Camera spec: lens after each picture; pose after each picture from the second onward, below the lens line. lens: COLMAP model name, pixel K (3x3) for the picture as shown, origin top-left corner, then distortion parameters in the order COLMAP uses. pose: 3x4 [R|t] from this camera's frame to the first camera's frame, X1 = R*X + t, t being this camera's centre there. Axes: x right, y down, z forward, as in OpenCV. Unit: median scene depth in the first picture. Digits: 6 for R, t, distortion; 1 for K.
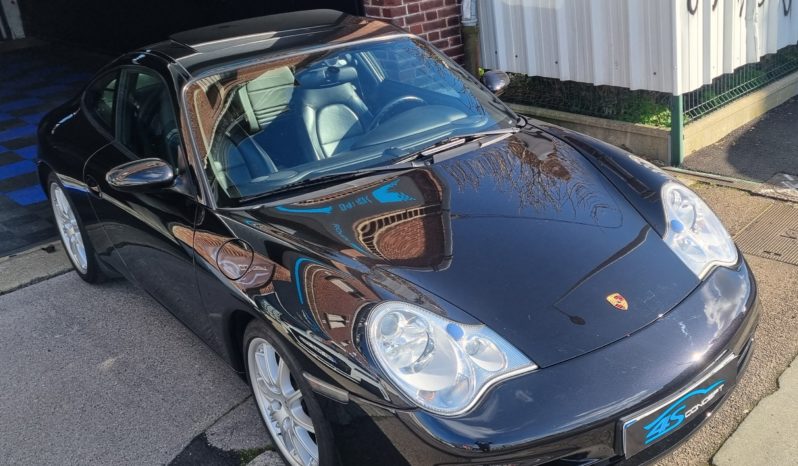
lens RADIAL K [[787.8, 0, 399.0], [0, 787.8, 233.0], [0, 0, 1]] dist [0.017764, 0.027339]
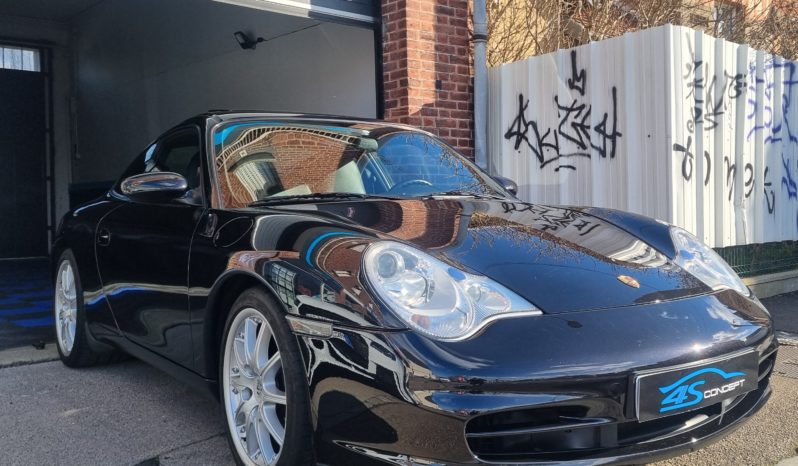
lens RADIAL K [[741.8, 0, 399.0], [0, 741.8, 233.0], [0, 0, 1]] dist [0.011853, 0.013158]
pose [[0.992090, 0.124210, -0.018156, 0.009754], [-0.122971, 0.932596, -0.339326, 0.273322], [-0.025216, 0.338875, 0.940493, 0.113002]]
